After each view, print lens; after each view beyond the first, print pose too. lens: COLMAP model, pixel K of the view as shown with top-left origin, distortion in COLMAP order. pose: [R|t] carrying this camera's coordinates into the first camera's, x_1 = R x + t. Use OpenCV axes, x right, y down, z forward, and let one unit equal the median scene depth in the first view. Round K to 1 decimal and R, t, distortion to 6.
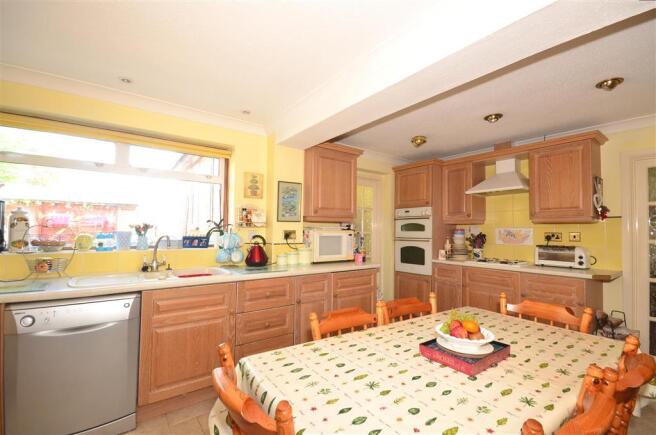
lens RADIAL K [[284.9, 0, 328.0], [0, 284.9, 220.9], [0, 0, 1]] dist [0.003500, 0.000074]
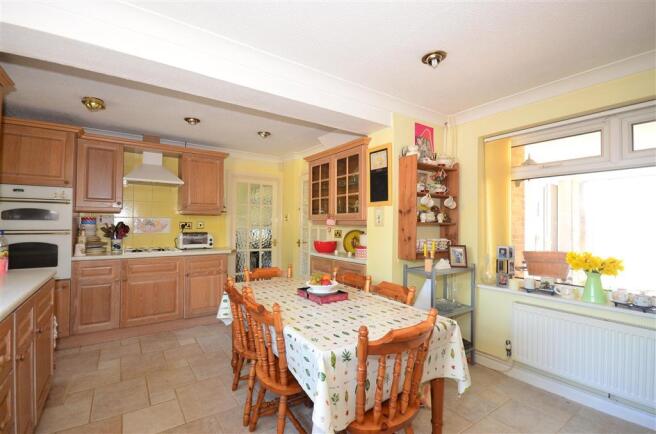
lens RADIAL K [[284.9, 0, 327.1], [0, 284.9, 219.8], [0, 0, 1]] dist [0.003500, 0.000074]
pose [[0.069984, 0.007020, 0.997523, -0.405063], [-0.042979, 0.999068, -0.004015, 0.009418], [-0.996622, -0.042591, 0.070221, 0.299560]]
